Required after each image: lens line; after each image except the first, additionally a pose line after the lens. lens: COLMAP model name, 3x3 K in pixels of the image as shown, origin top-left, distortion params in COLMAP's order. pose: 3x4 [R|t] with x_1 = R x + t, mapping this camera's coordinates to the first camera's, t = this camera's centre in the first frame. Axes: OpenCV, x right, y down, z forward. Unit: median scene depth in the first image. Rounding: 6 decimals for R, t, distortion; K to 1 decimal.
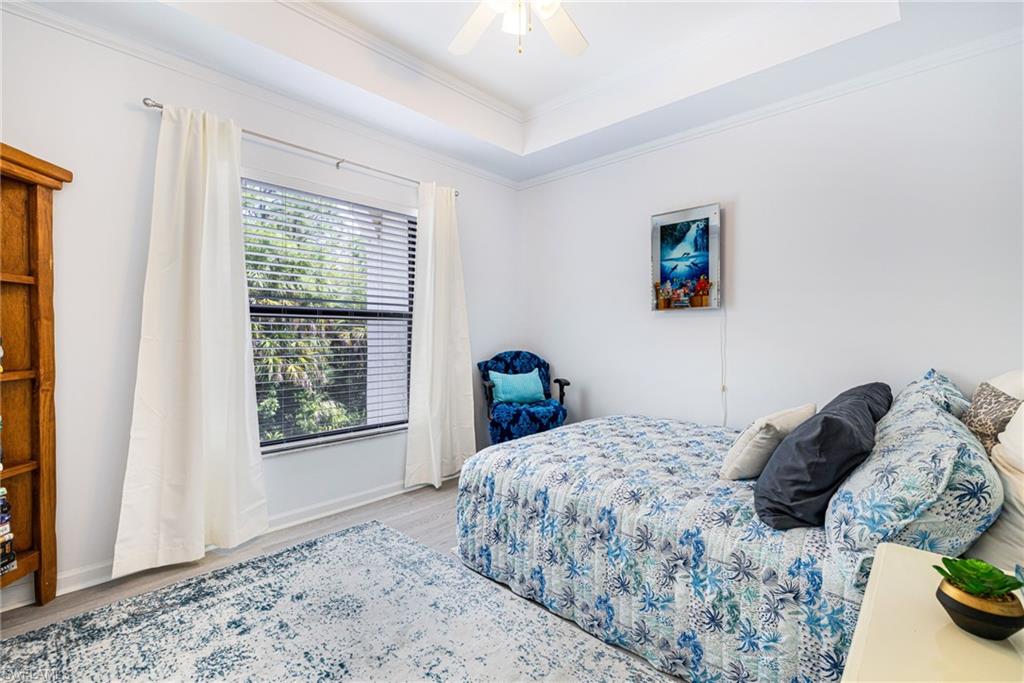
lens RADIAL K [[450.4, 0, 512.6], [0, 450.4, 342.9], [0, 0, 1]] dist [0.001142, -0.000625]
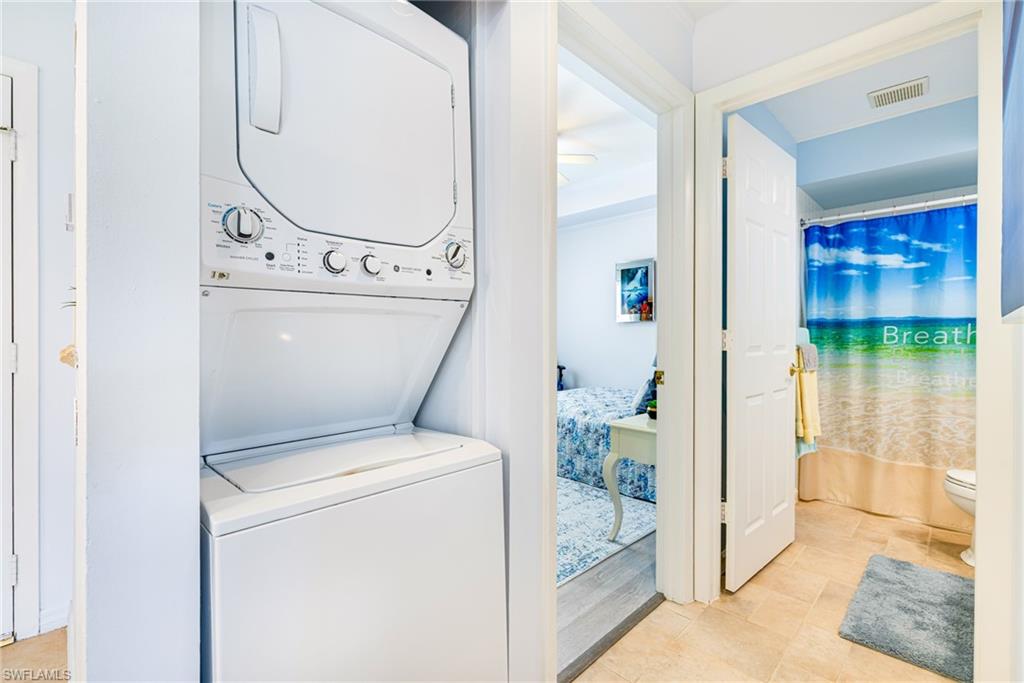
lens RADIAL K [[450.4, 0, 511.7], [0, 450.4, 338.1], [0, 0, 1]] dist [0.001142, -0.000625]
pose [[0.999217, 0.004459, -0.039322, 0.004097], [-0.004905, 0.999925, -0.011245, 0.009730], [0.039268, 0.011430, 0.999163, -1.038189]]
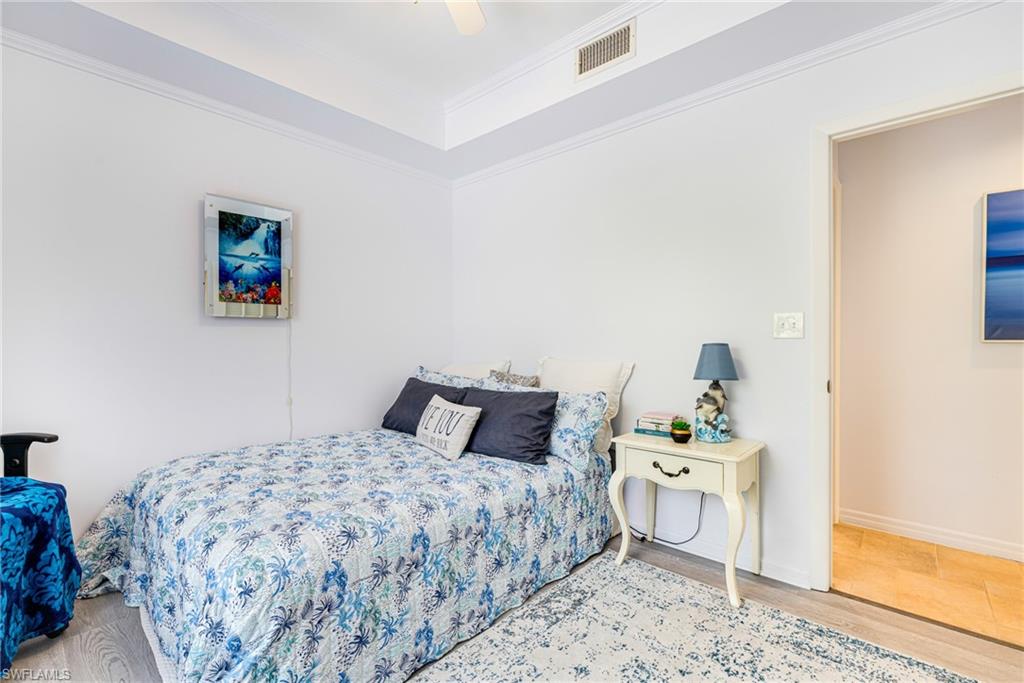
lens RADIAL K [[450.4, 0, 509.9], [0, 450.4, 340.7], [0, 0, 1]] dist [0.001142, -0.000625]
pose [[-0.011675, -0.001132, 0.999931, -0.797145], [0.016017, 0.999871, 0.001319, -0.037219], [-0.999804, 0.016031, -0.011656, 0.838006]]
